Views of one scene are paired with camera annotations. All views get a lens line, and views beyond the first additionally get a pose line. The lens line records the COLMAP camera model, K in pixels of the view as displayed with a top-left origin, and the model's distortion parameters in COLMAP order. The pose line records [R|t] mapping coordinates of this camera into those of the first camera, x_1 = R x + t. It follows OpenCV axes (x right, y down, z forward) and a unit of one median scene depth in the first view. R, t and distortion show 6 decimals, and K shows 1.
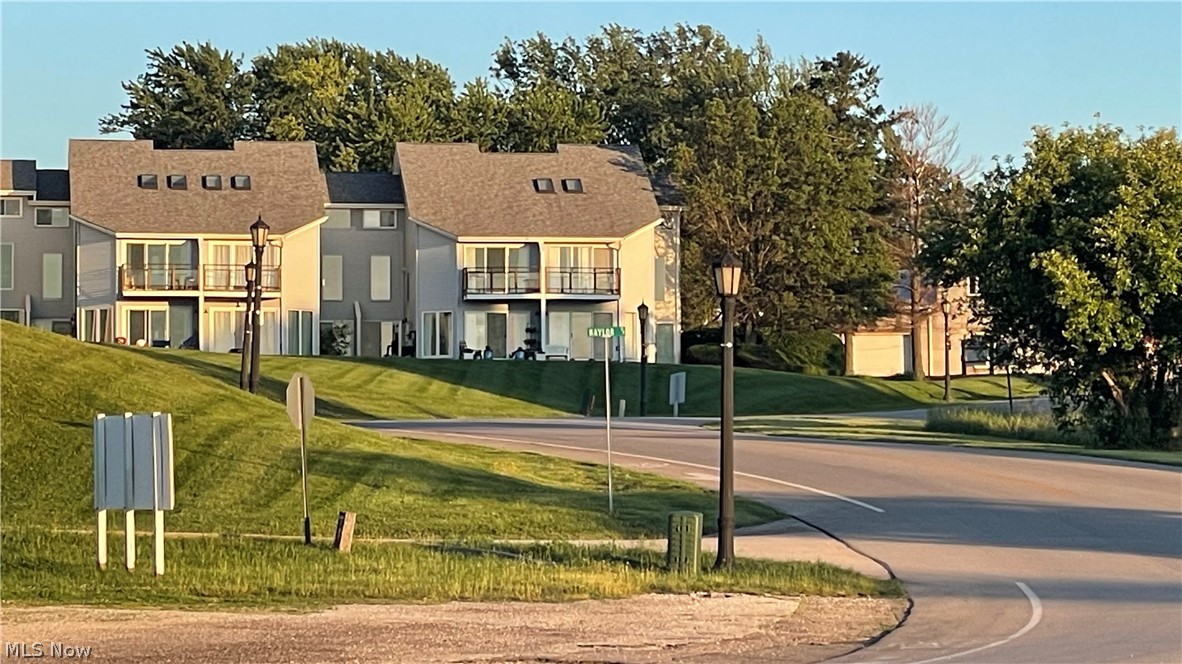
lens RADIAL K [[5050.4, 0, 591.0], [0, 5050.4, 332.0], [0, 0, 1]] dist [0.019149, -0.004865]
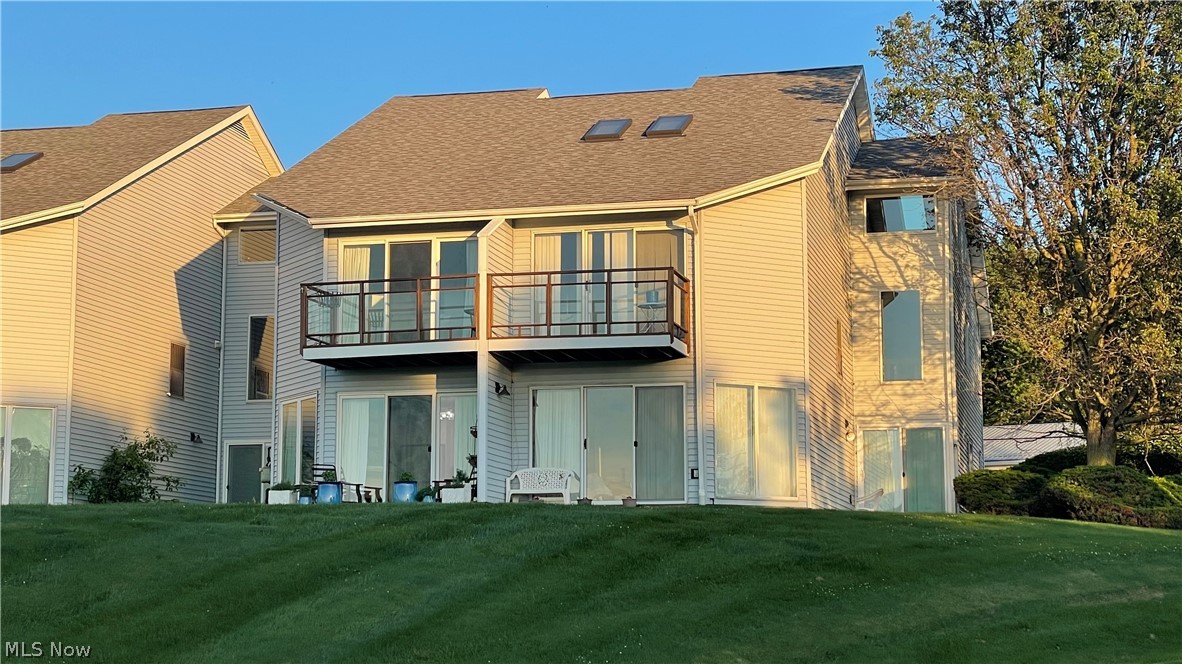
lens RADIAL K [[1977.7, 0, 591.0], [0, 1977.7, 332.0], [0, 0, 1]] dist [0.002679, 0.002082]
pose [[0.929876, -0.051893, -0.364196, 0.055698], [0.017141, 0.995037, -0.098015, 0.007425], [0.367475, 0.084899, 0.926150, 0.849304]]
